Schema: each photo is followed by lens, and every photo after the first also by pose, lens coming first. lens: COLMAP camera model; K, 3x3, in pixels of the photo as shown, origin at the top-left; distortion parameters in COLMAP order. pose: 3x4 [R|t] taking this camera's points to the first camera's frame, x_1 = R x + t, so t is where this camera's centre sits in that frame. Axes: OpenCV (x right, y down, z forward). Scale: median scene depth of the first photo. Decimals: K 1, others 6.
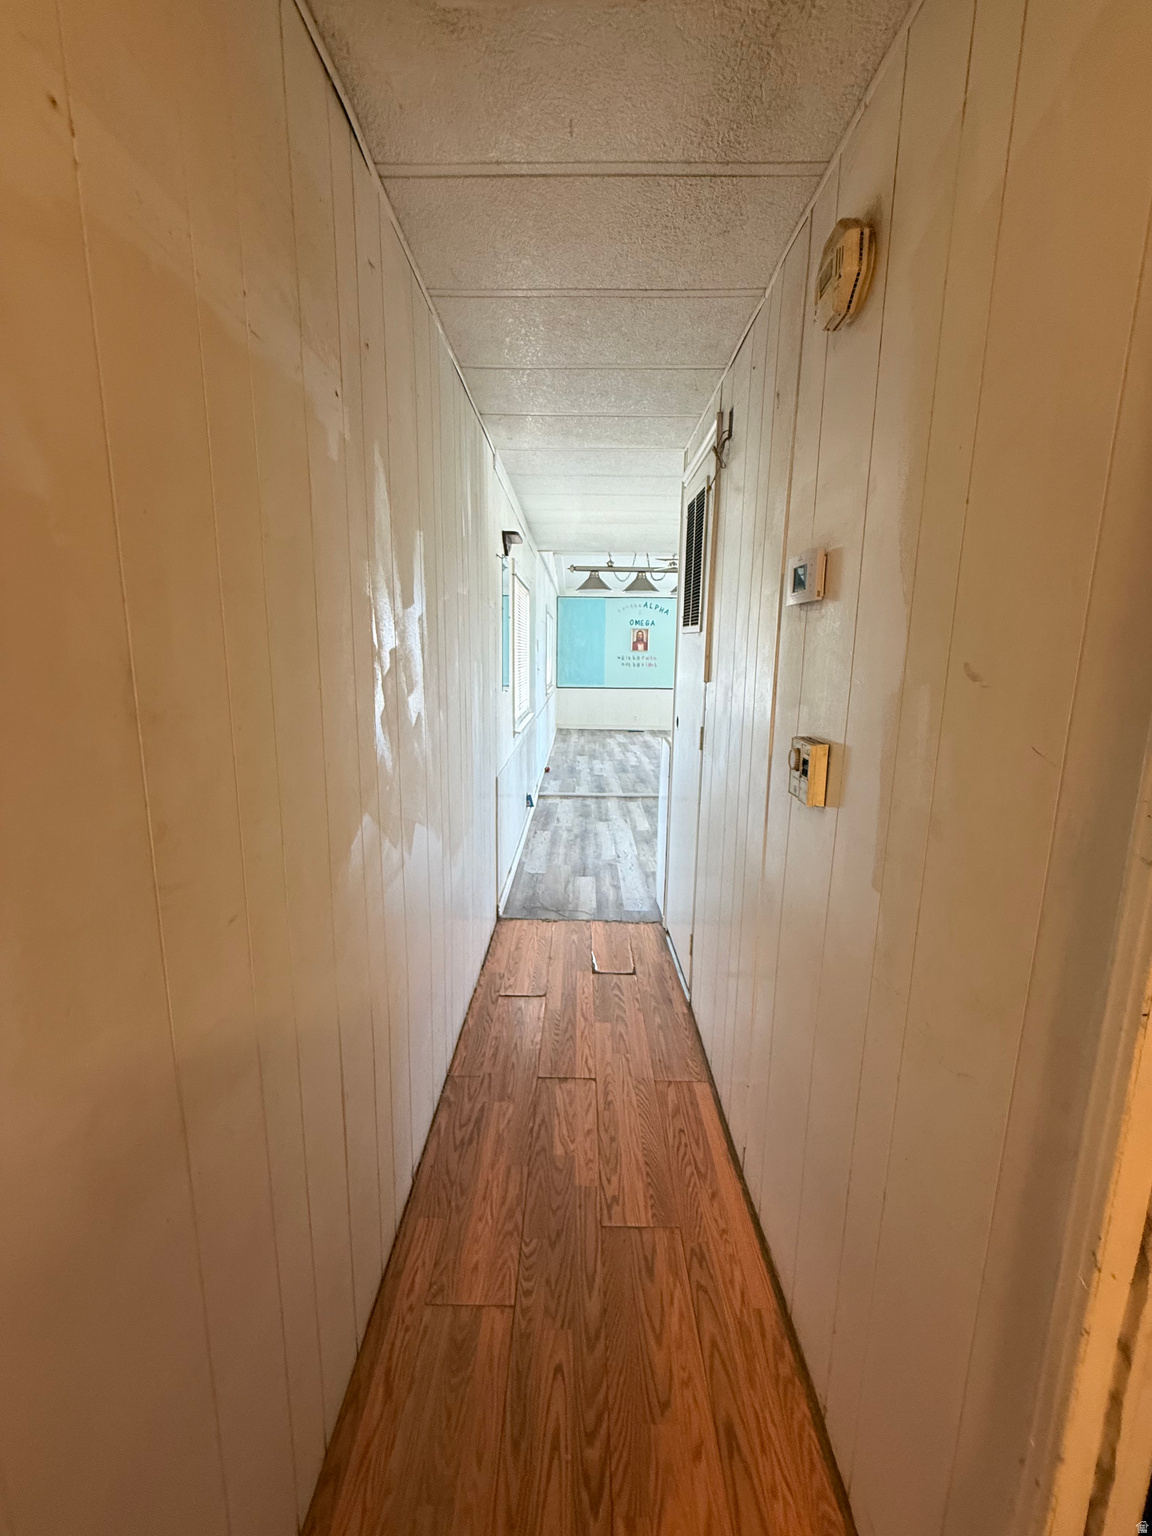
lens RADIAL K [[615.6, 0, 578.6], [0, 615.6, 765.5], [0, 0, 1]] dist [-0.000273, 0.000639]
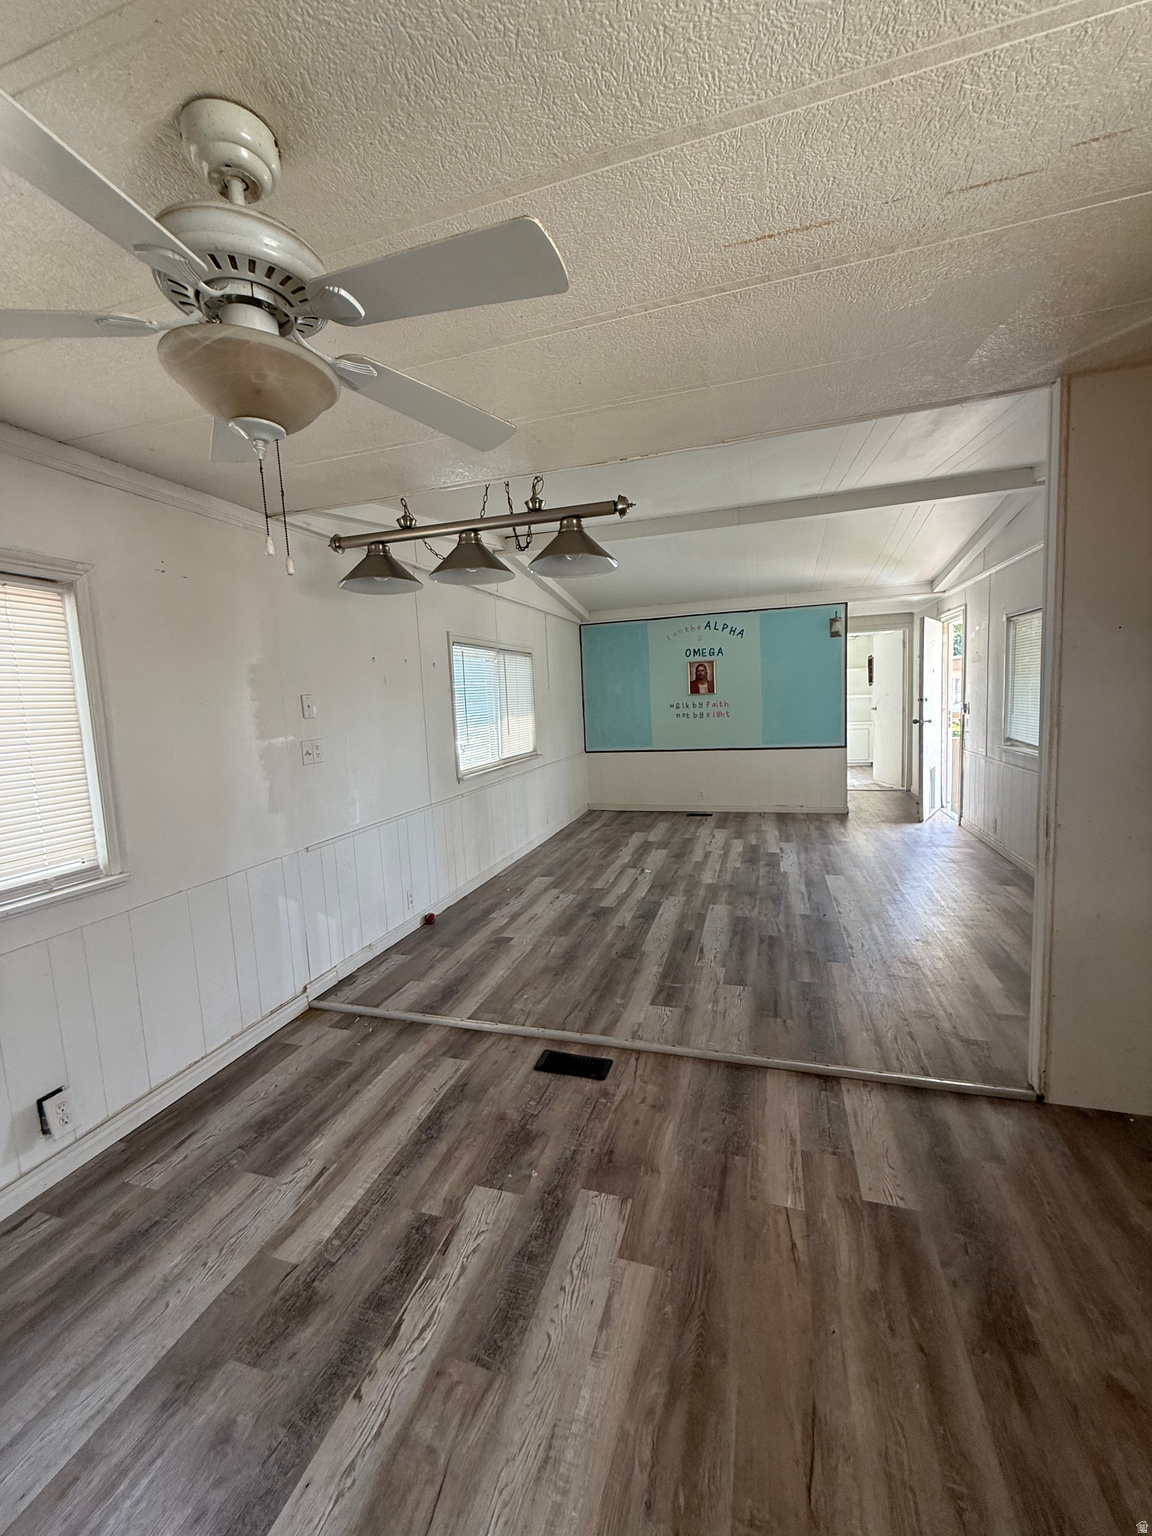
lens RADIAL K [[615.6, 0, 577.4], [0, 615.6, 768.7], [0, 0, 1]] dist [-0.000273, 0.000639]
pose [[0.955691, -0.029637, -0.292876, 0.307821], [0.009047, 0.997406, -0.071407, -0.112398], [0.294232, 0.065593, 0.953480, 0.625294]]
